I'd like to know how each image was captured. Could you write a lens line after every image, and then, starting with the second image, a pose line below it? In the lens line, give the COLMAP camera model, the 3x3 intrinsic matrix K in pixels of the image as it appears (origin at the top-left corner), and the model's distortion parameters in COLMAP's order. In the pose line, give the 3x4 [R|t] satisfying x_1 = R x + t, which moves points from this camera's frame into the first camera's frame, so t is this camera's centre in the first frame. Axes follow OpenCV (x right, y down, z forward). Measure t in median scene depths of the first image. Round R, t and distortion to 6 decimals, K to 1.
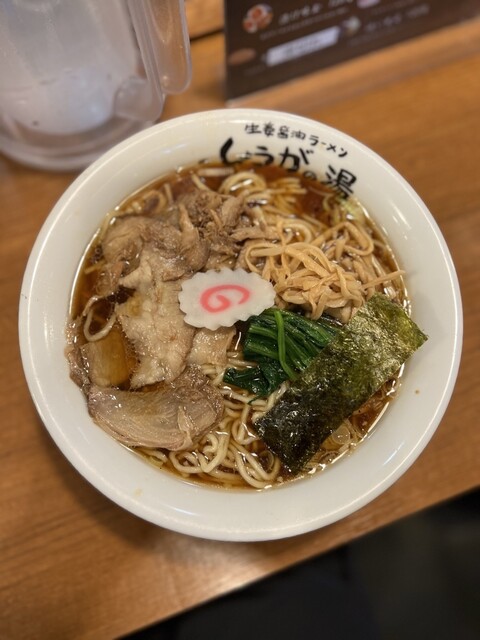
lens RADIAL K [[453.5, 0, 240.6], [0, 453.5, 309.6], [0, 0, 1]] dist [-0.000341, -0.004853]
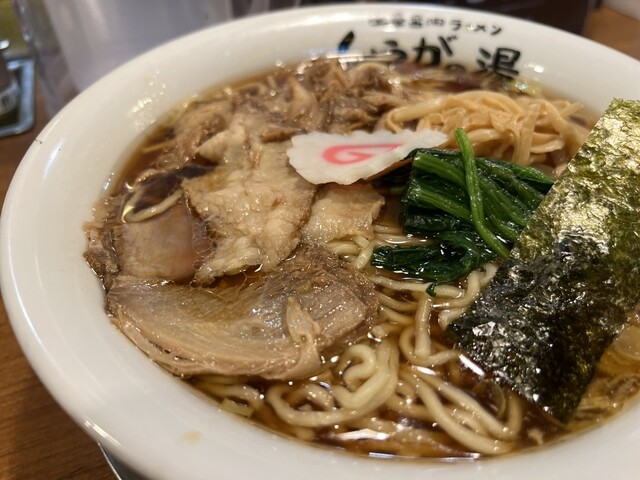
lens RADIAL K [[481.5, 0, 316.2], [0, 481.5, 242.0], [0, 0, 1]] dist [-0.029191, -0.005444]
pose [[0.999496, -0.029865, -0.010717, -0.093017], [0.020582, 0.867307, -0.497348, 0.397606], [0.024148, 0.496877, 0.867485, 0.487567]]
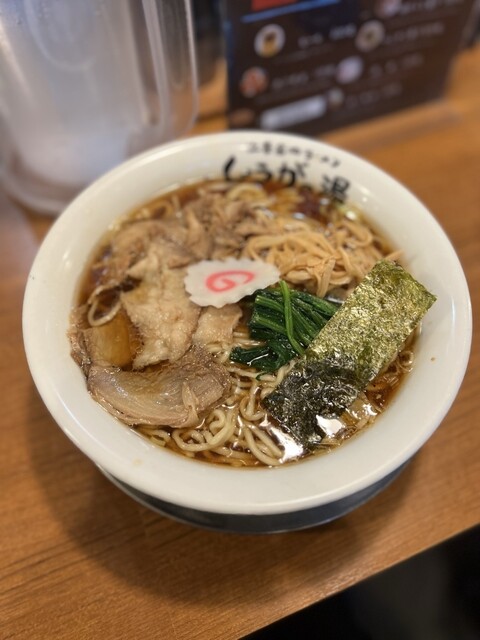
lens RADIAL K [[446.2, 0, 240.3], [0, 446.2, 316.8], [0, 0, 1]] dist [0.004836, 0.000259]
pose [[0.999745, -0.022590, -0.000414, -0.013153], [0.021640, 0.962649, -0.269888, 0.316770], [0.006496, 0.269810, 0.962892, 0.063923]]
